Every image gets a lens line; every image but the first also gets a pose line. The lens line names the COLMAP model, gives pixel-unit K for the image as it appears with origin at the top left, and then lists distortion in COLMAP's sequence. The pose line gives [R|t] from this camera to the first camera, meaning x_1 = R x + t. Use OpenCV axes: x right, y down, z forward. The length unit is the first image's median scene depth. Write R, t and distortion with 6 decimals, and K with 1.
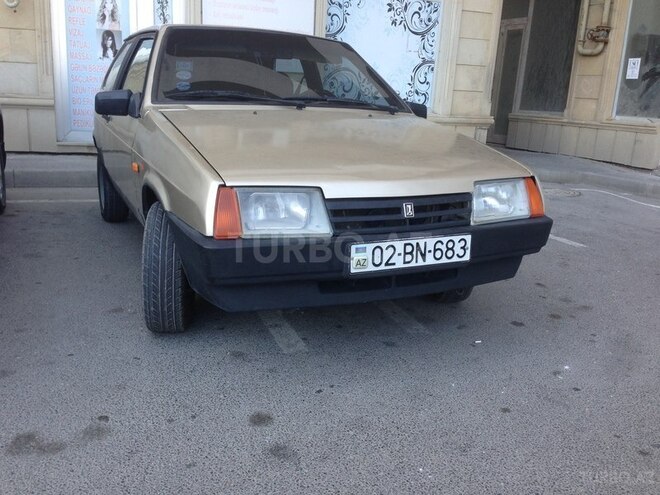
lens RADIAL K [[585.4, 0, 333.3], [0, 585.4, 247.4], [0, 0, 1]] dist [0.050731, -0.007349]
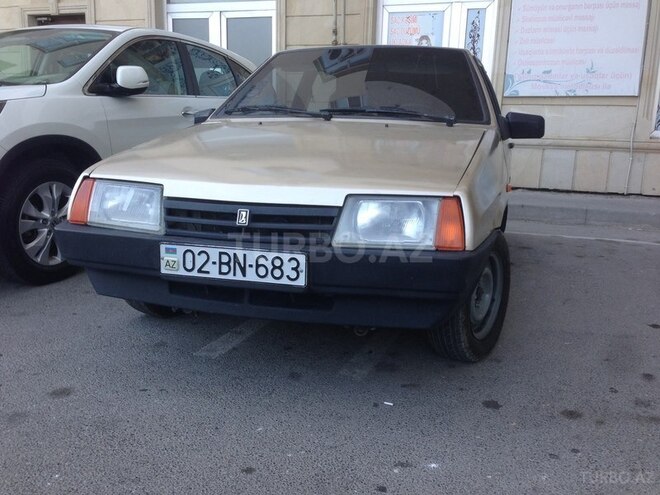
lens RADIAL K [[585.4, 0, 333.3], [0, 585.4, 247.4], [0, 0, 1]] dist [0.050731, -0.007349]
pose [[0.763244, 0.114088, -0.635958, 0.808310], [-0.156267, 0.987660, -0.010362, -0.030490], [0.626928, 0.107288, 0.771654, 0.400318]]
